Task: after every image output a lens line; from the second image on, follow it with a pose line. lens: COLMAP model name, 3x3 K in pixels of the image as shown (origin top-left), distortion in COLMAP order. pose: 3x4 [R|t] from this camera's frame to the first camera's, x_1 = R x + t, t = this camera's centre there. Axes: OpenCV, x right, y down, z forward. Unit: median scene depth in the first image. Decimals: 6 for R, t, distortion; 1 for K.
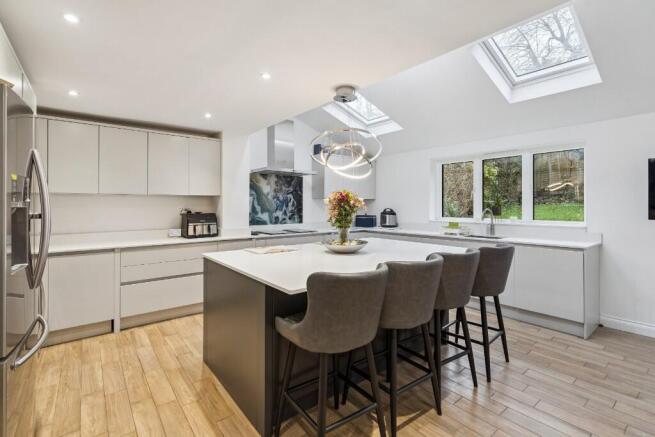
lens RADIAL K [[300.5, 0, 327.3], [0, 300.5, 206.9], [0, 0, 1]] dist [-0.001187, -0.000056]
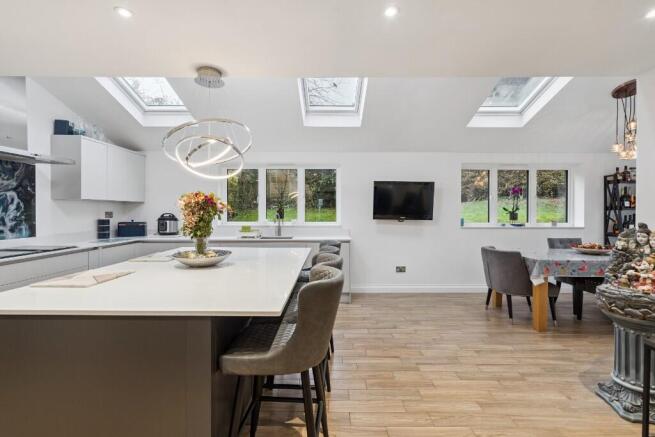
lens RADIAL K [[304.5, 0, 328.2], [0, 304.5, 214.5], [0, 0, 1]] dist [0.000003, 0.000273]
pose [[0.631834, -0.009157, 0.775050, -0.209821], [0.000496, 0.999935, 0.011409, -0.001009], [-0.775104, -0.006824, 0.631797, 0.104205]]
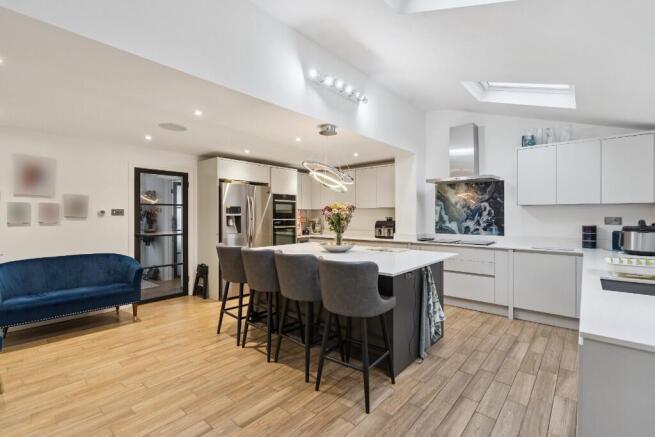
lens RADIAL K [[304.5, 0, 328.2], [0, 304.5, 214.5], [0, 0, 1]] dist [0.000003, 0.000273]
pose [[0.181123, -0.001980, -0.983459, 0.722325], [-0.003263, 0.999991, -0.002614, -0.001747], [0.983455, 0.003683, 0.181115, 0.398498]]
